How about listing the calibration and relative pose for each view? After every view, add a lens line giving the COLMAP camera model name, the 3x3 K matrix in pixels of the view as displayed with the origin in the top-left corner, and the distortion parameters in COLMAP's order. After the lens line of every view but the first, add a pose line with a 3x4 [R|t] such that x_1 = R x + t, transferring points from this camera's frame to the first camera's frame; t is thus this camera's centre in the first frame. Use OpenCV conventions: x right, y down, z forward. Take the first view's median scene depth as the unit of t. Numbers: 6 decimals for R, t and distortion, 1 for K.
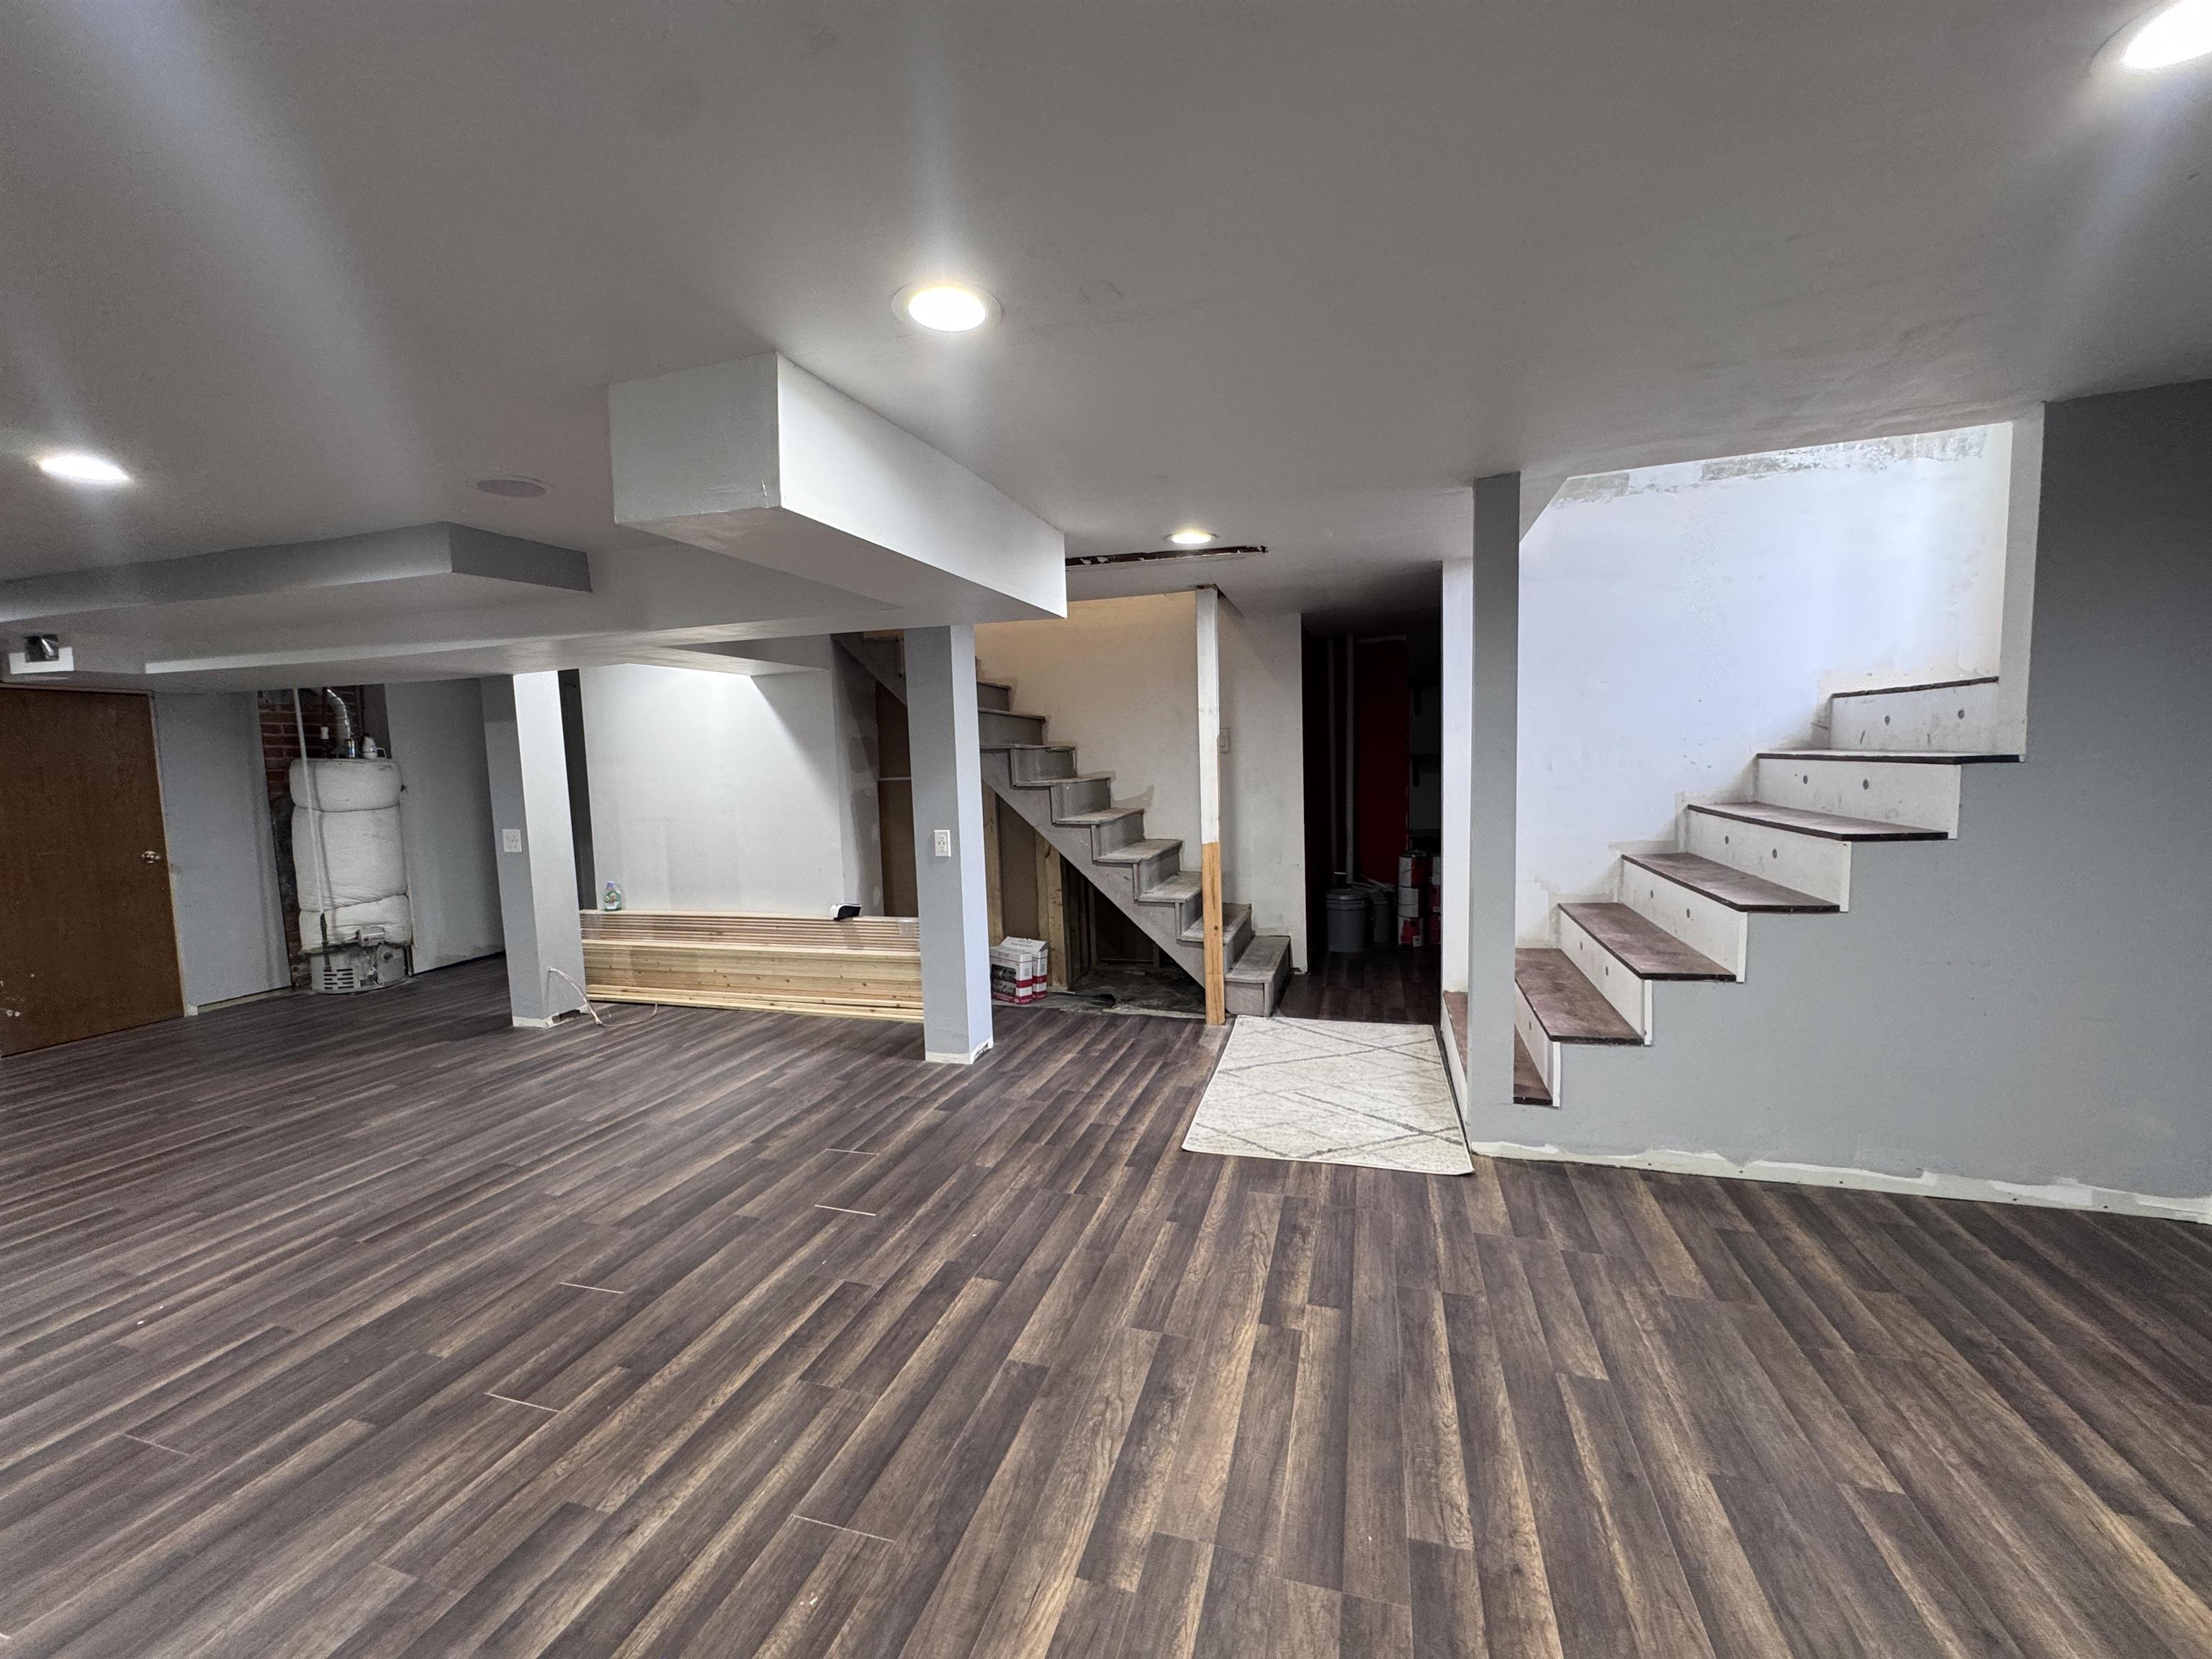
lens RADIAL K [[886.7, 0, 1106.0], [0, 886.7, 829.5], [0, 0, 1]] dist [-0.005158, 0.000601]
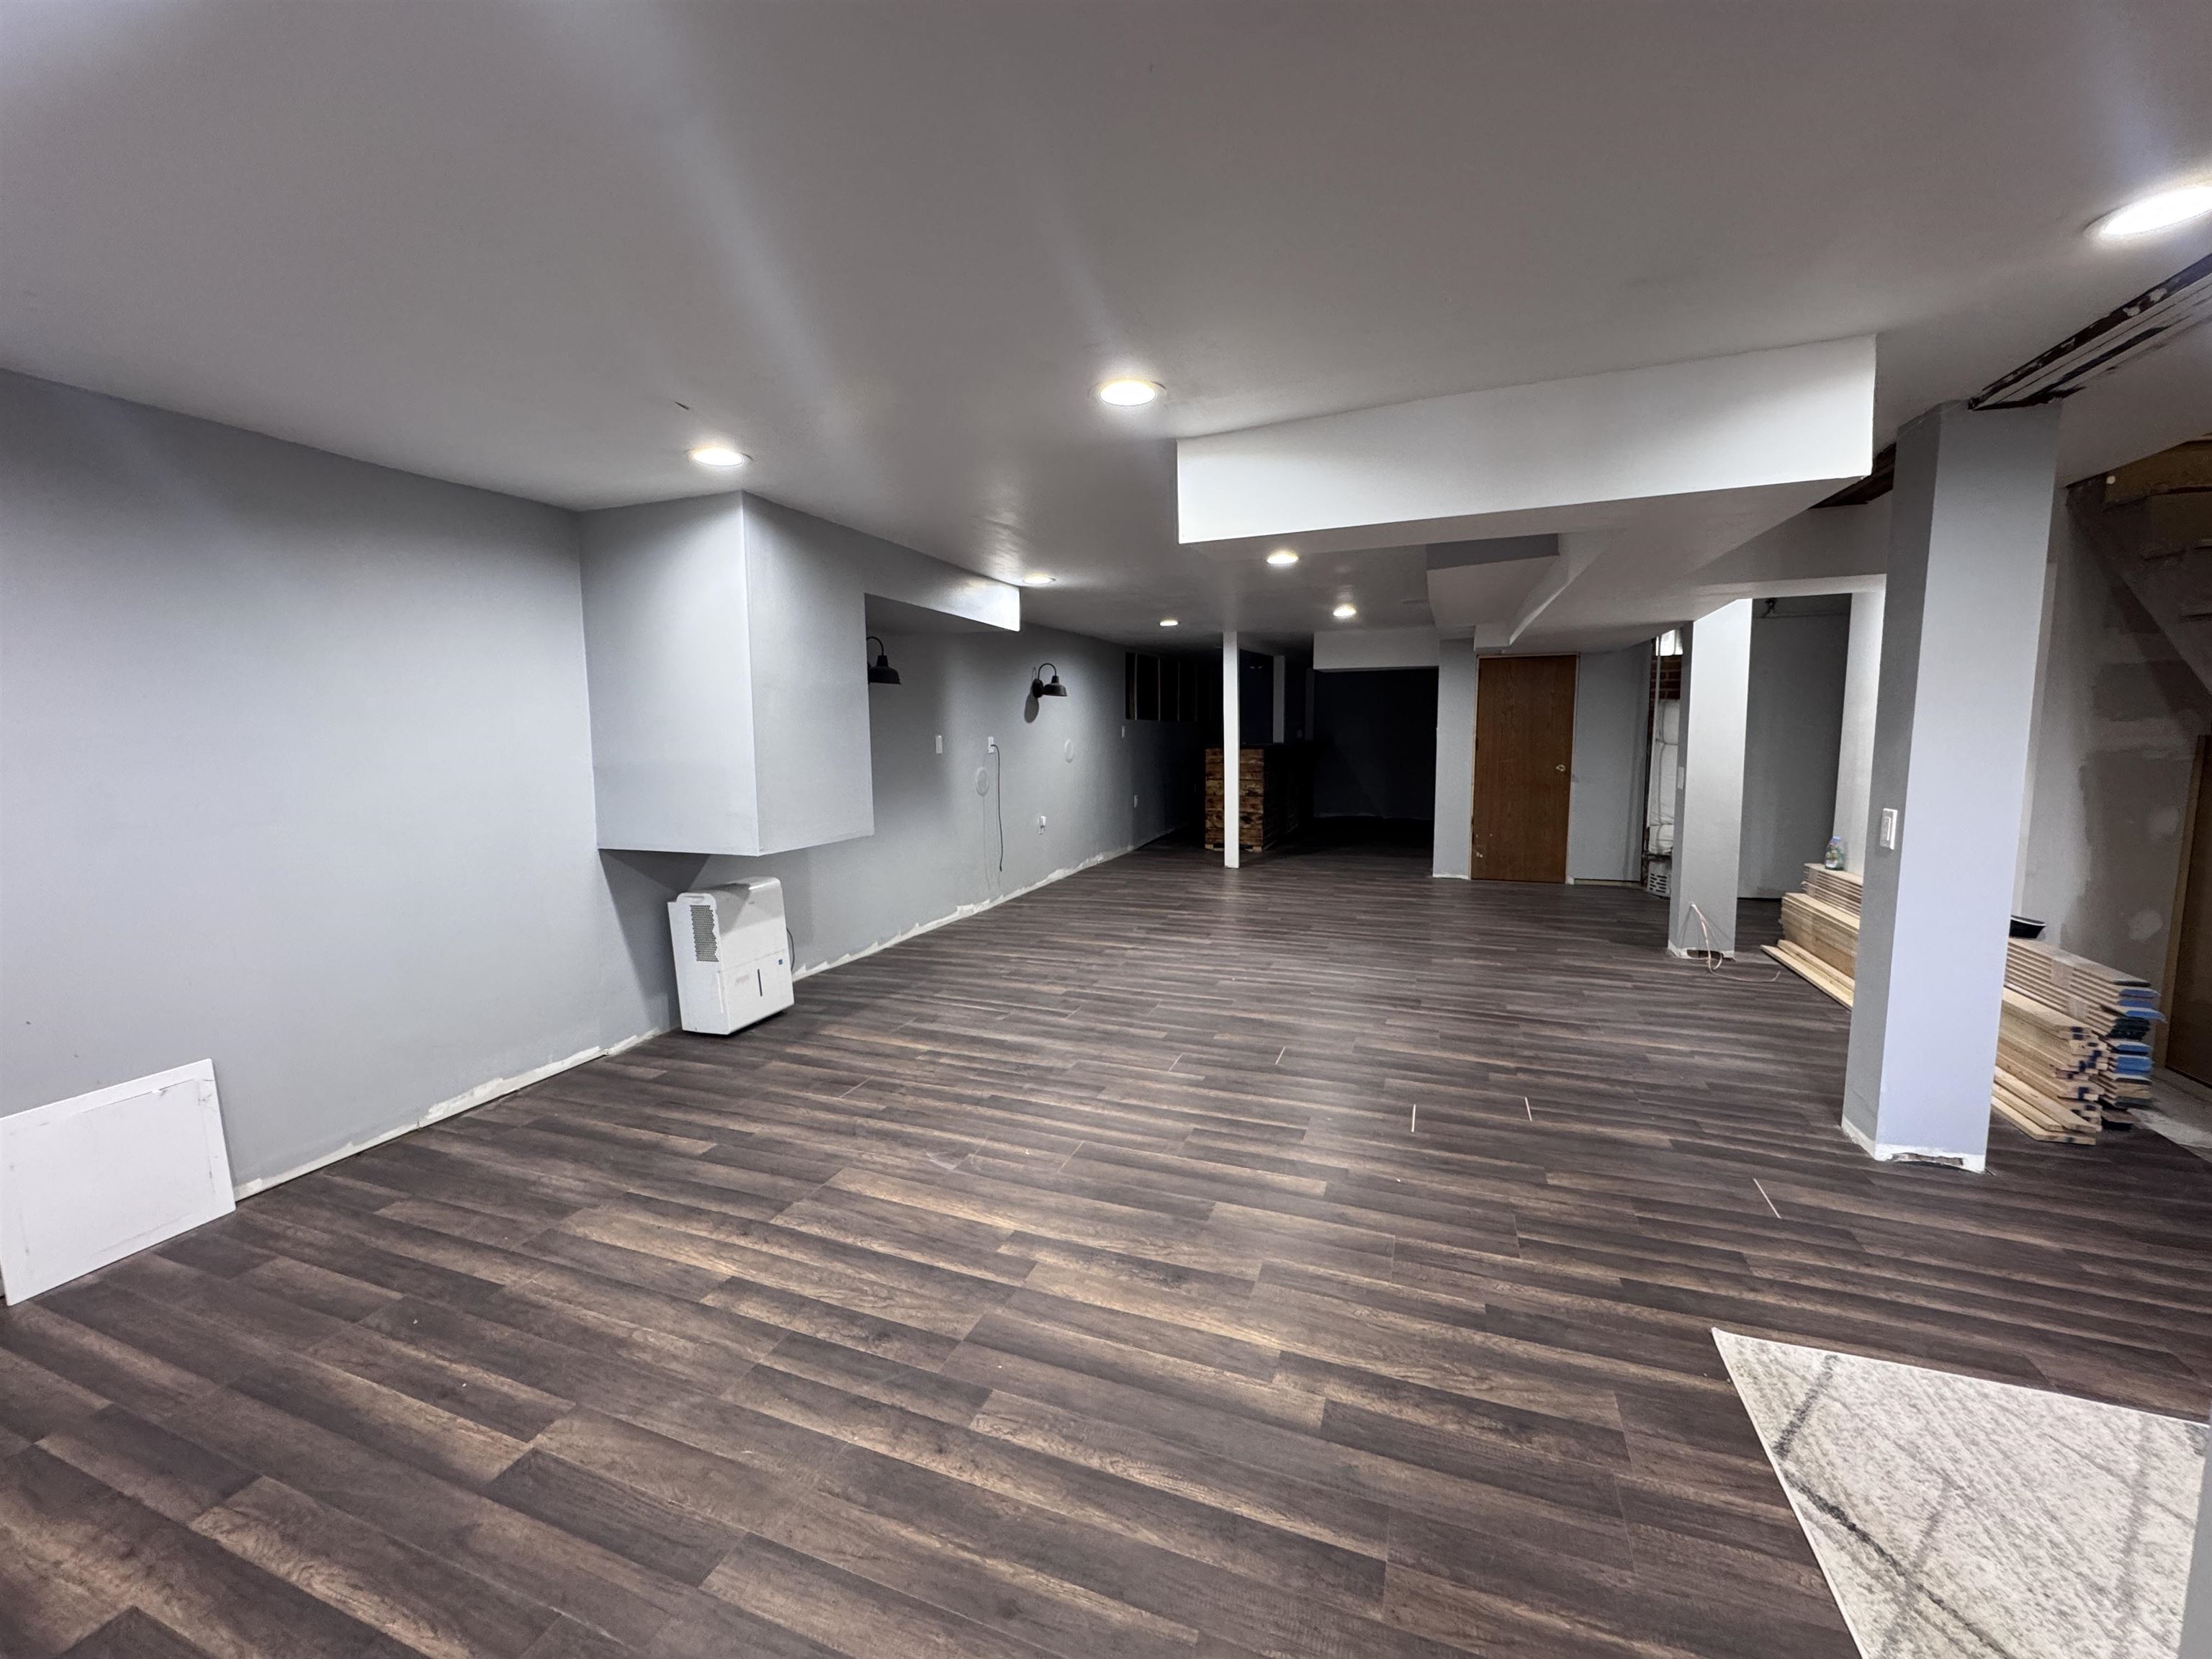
lens RADIAL K [[878.0, 0, 1100.5], [0, 878.0, 831.2], [0, 0, 1]] dist [0.000021, 0.000314]
pose [[-0.072230, 0.144528, -0.986861, 0.901621], [-0.066031, 0.986582, 0.149320, -0.075351], [0.995200, 0.075949, -0.061718, 0.757736]]
